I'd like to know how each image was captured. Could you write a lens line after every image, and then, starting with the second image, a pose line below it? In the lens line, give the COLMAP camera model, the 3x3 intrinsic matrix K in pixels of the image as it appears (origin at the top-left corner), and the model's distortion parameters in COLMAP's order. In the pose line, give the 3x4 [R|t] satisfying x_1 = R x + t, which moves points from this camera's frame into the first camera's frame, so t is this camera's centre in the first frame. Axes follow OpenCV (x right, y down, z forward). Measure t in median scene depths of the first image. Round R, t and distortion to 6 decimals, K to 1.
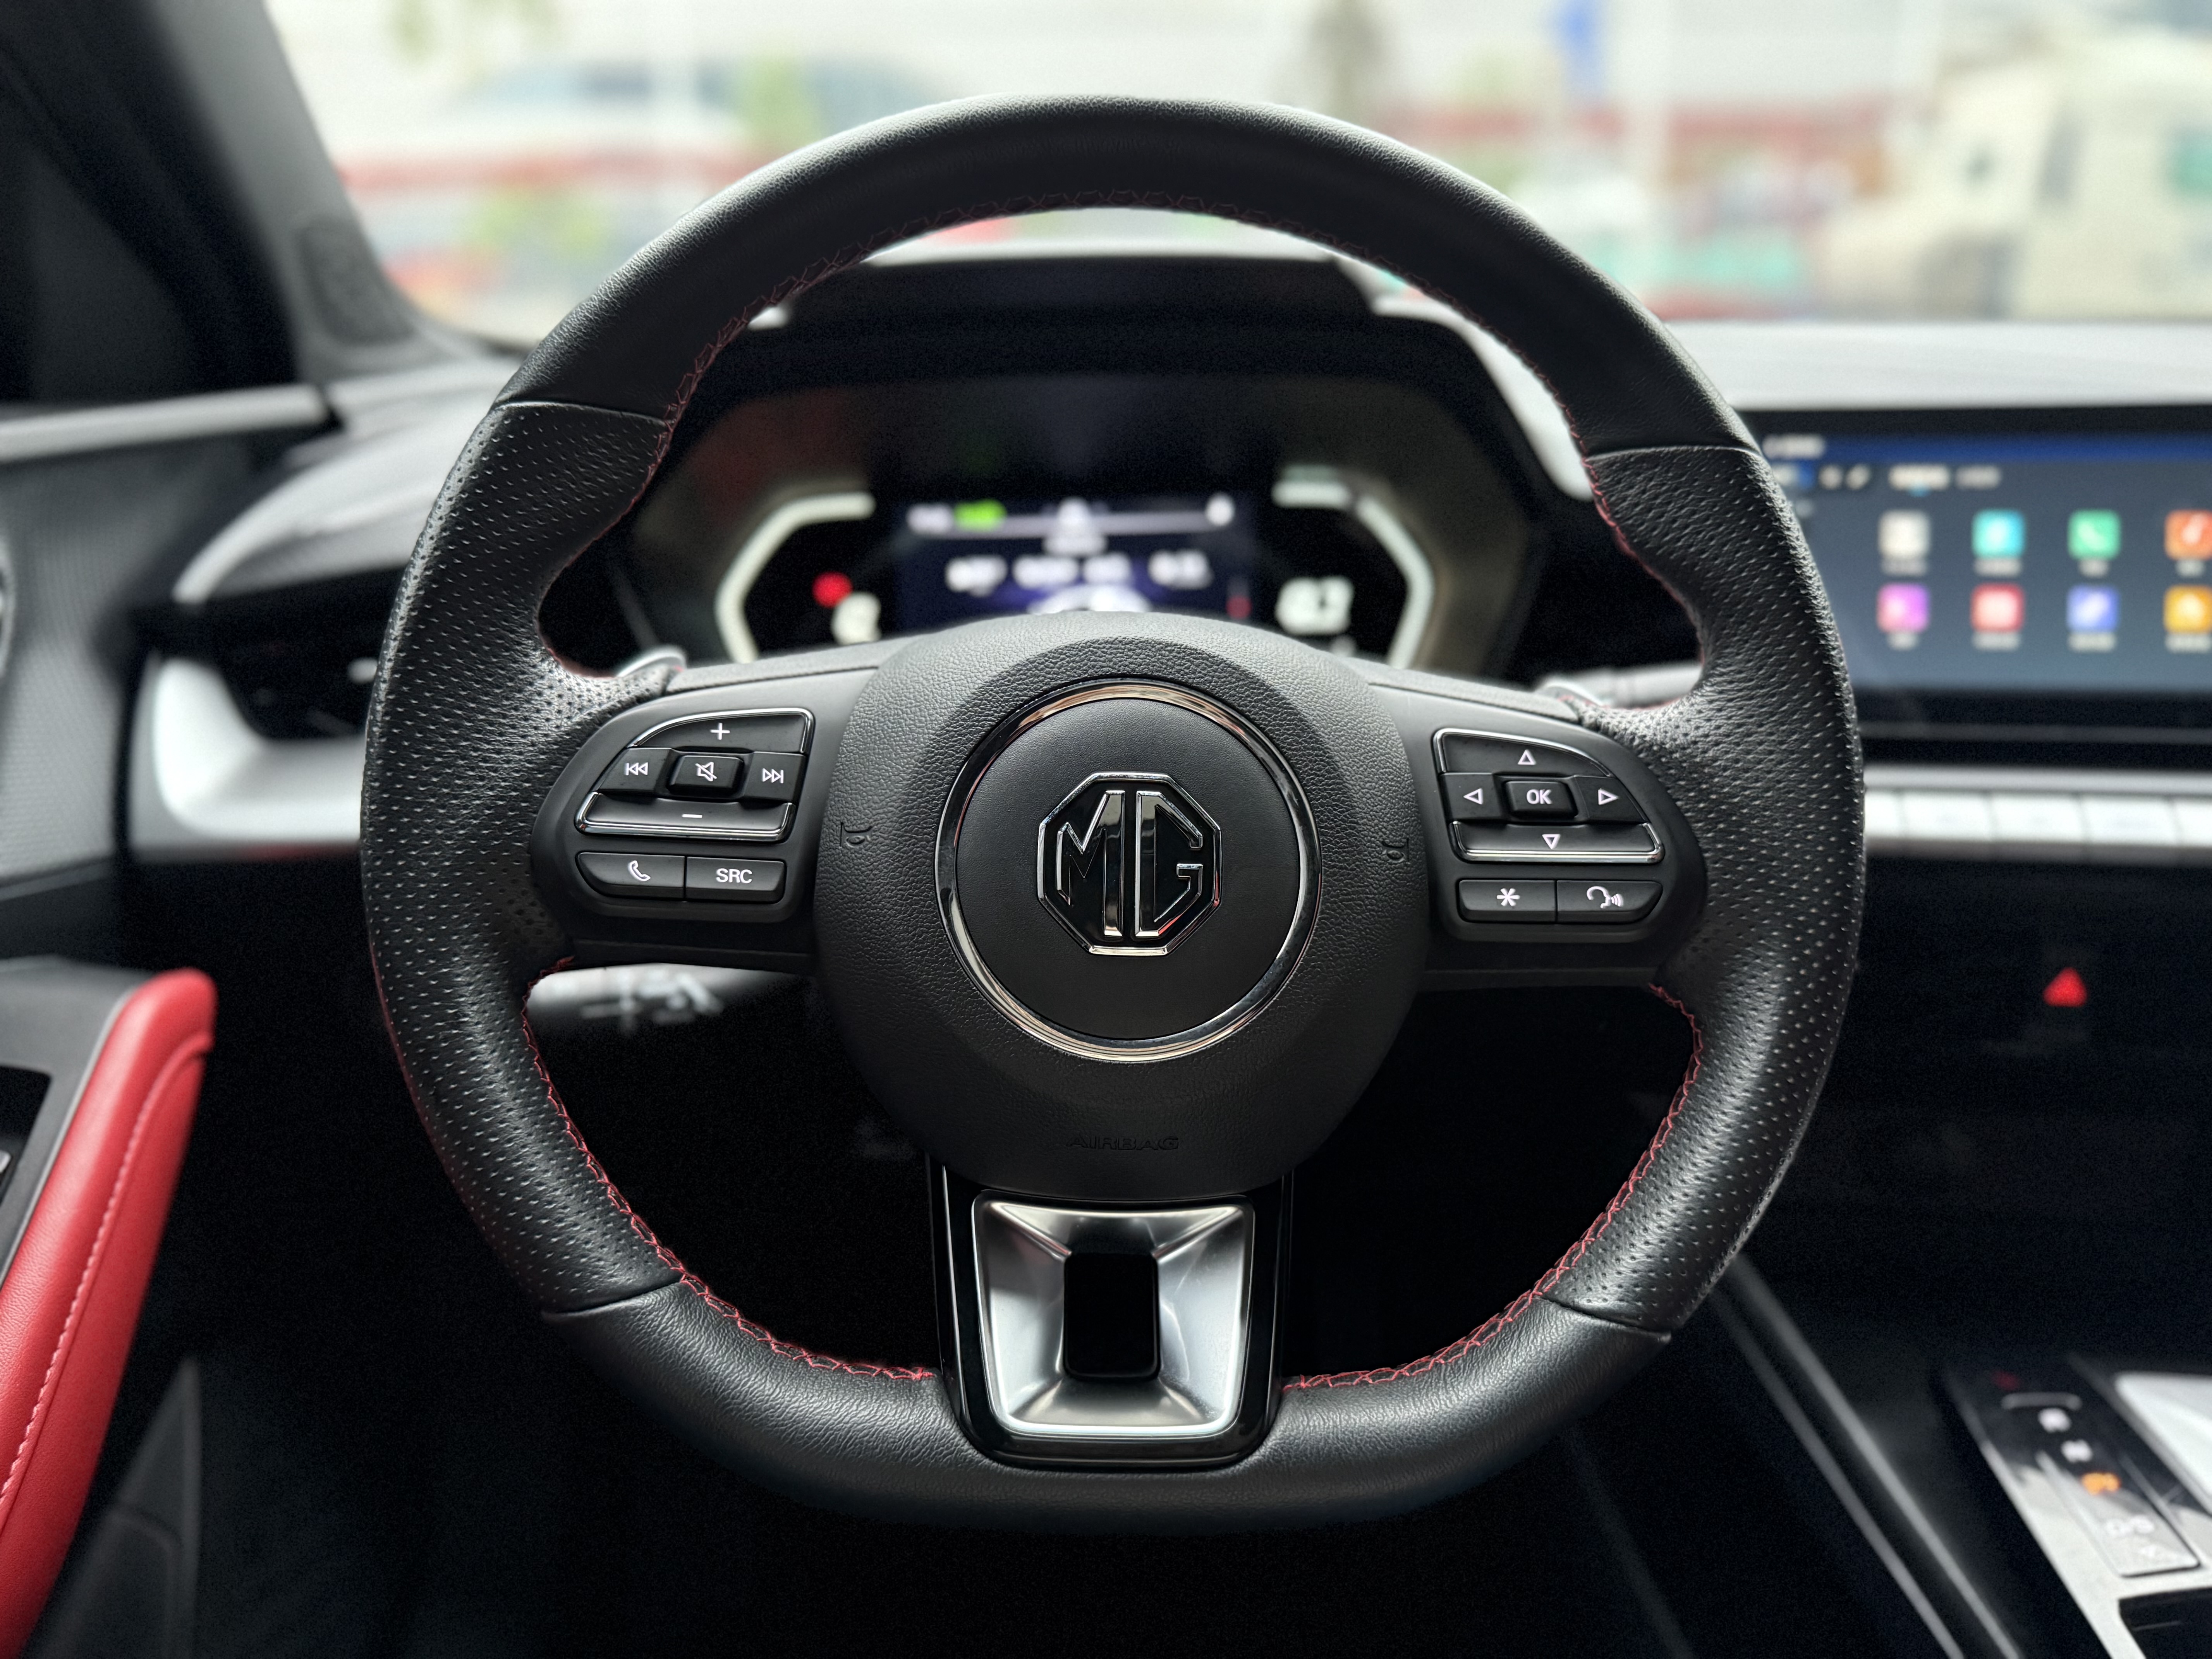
lens RADIAL K [[1715.2, 0, 1107.1], [0, 1715.2, 855.2], [0, 0, 1]] dist [0.109465, -0.232569]
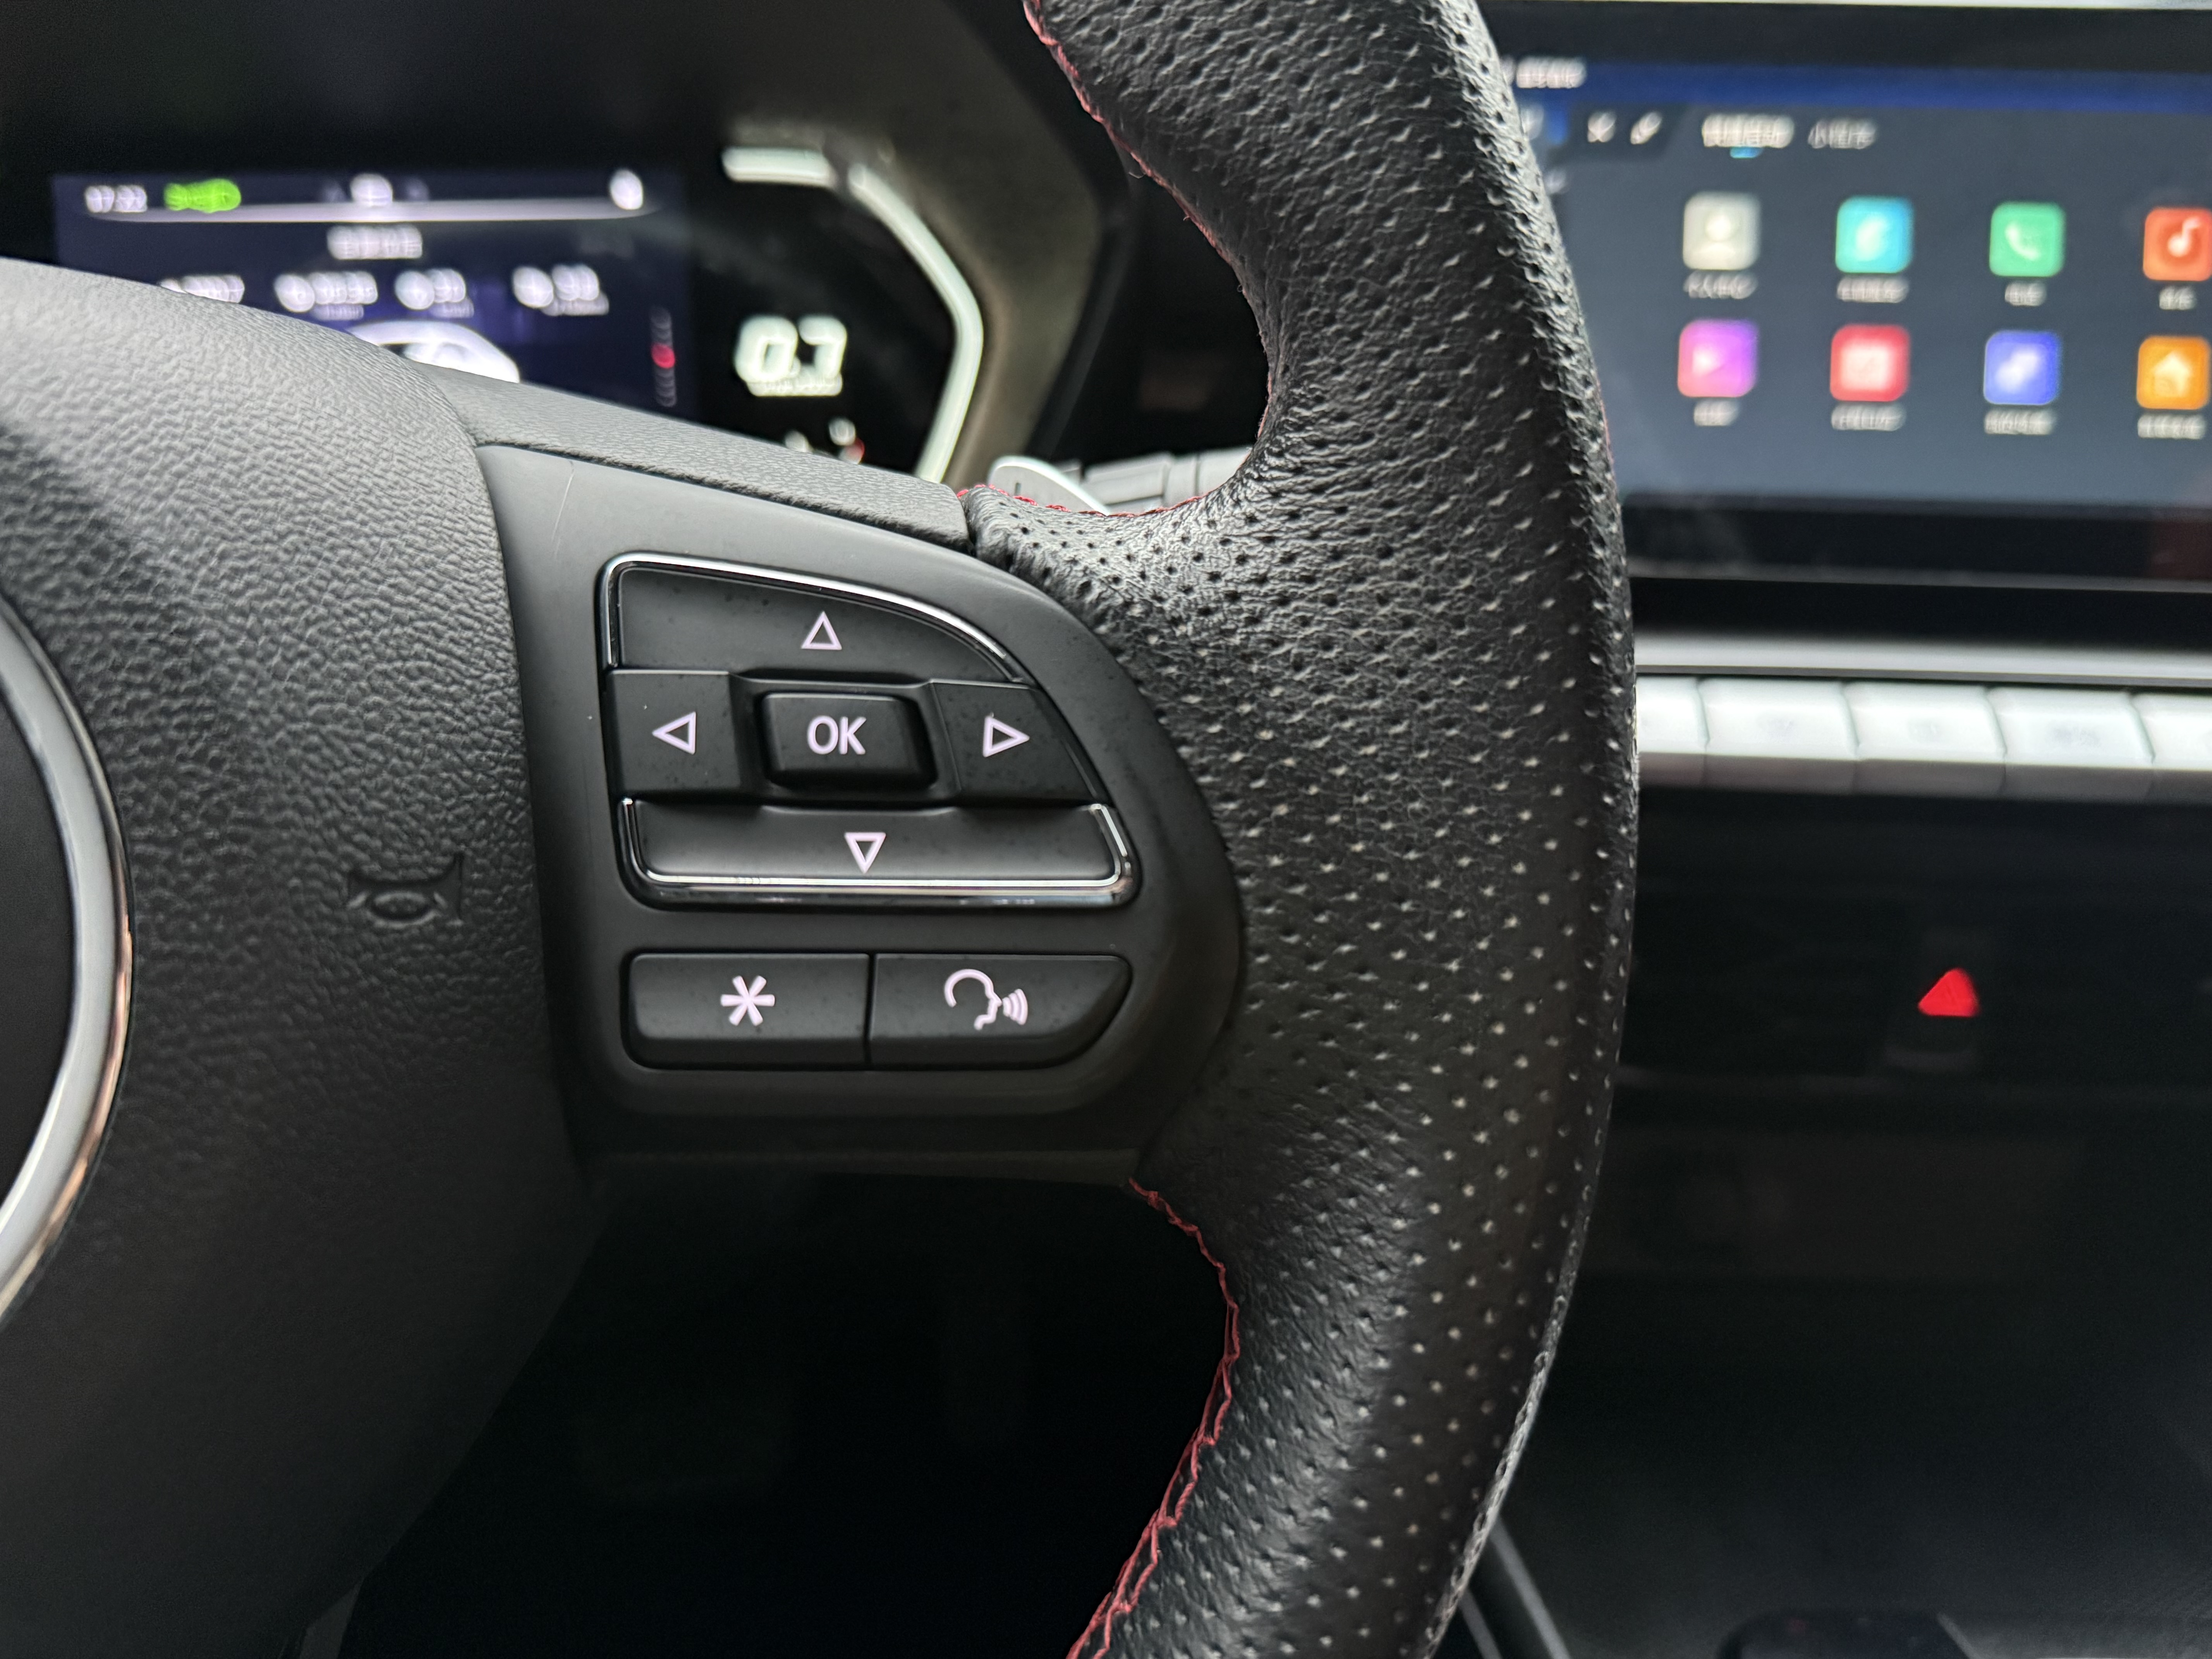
lens RADIAL K [[1715.2, 0, 1107.1], [0, 1715.2, 855.2], [0, 0, 1]] dist [0.109465, -0.232569]
pose [[0.994069, -0.013719, 0.107881, 0.268553], [0.004181, 0.996099, 0.088146, -0.040799], [-0.108669, -0.087173, 0.990248, 0.606478]]
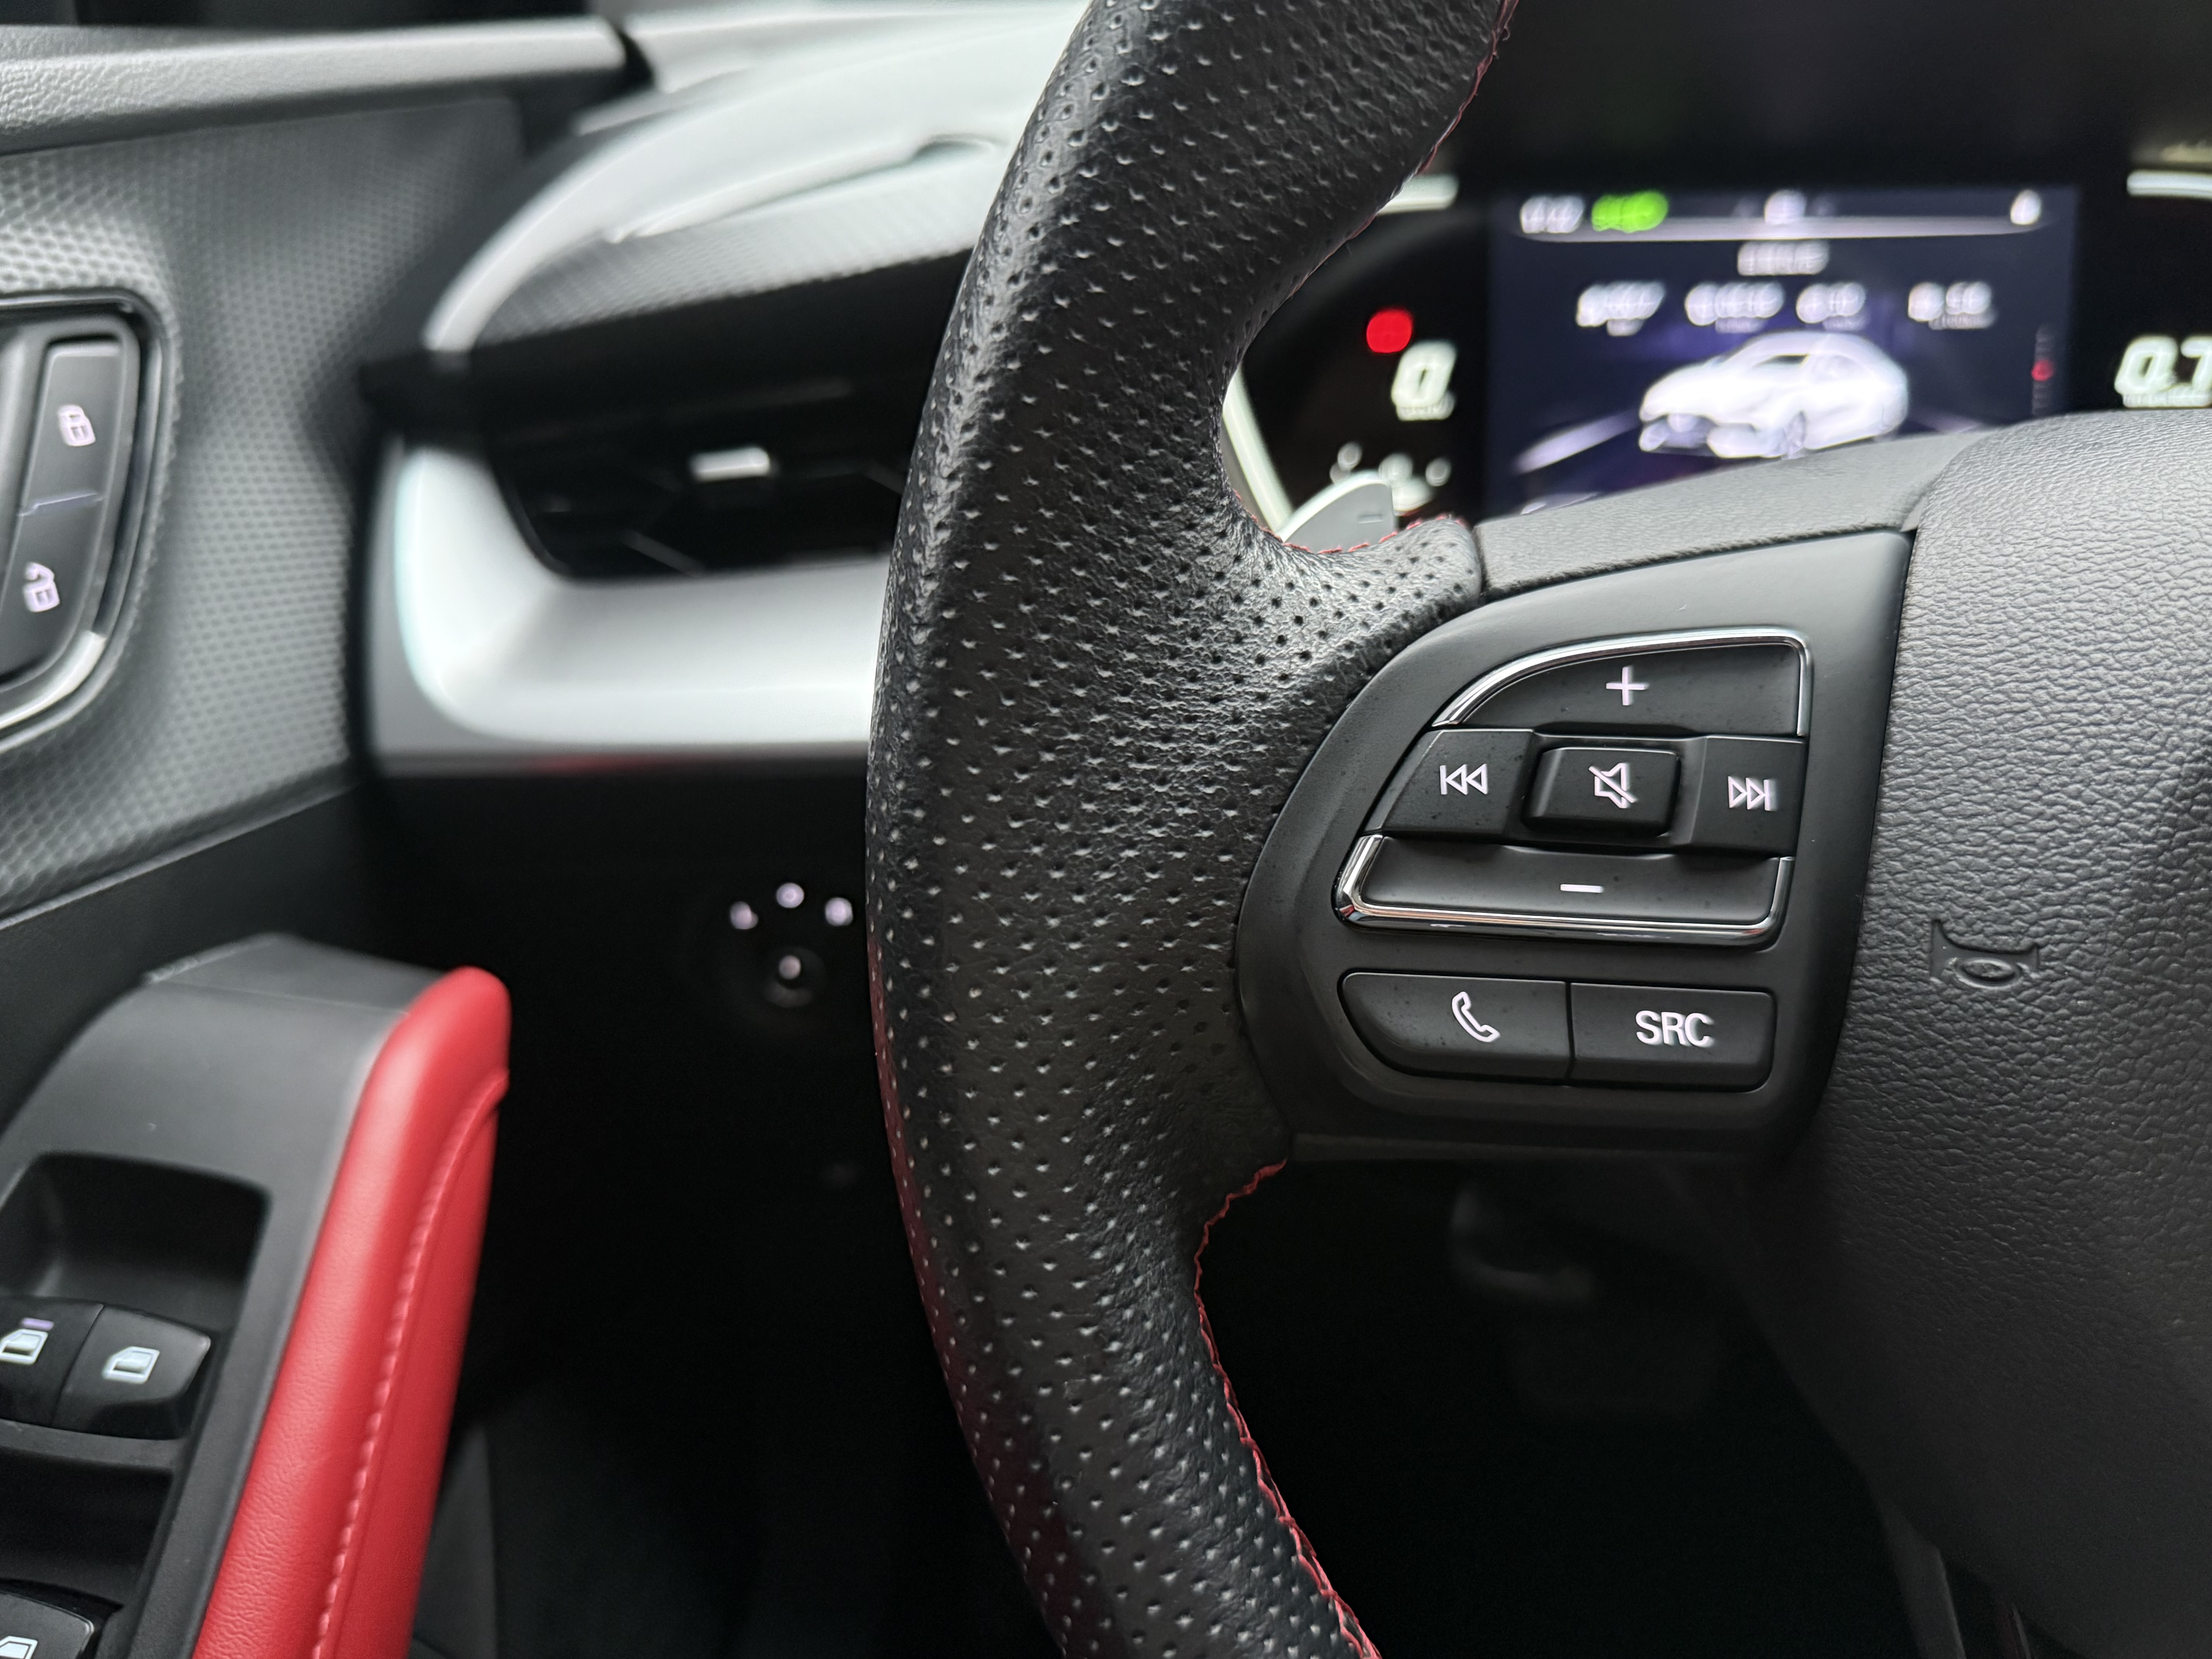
lens RADIAL K [[1715.2, 0, 1107.1], [0, 1715.2, 855.2], [0, 0, 1]] dist [0.109465, -0.232569]
pose [[0.993687, 0.040040, -0.104797, -0.307523], [-0.024312, 0.988799, 0.147262, -0.090935], [0.109520, -0.143785, 0.983530, 0.537340]]
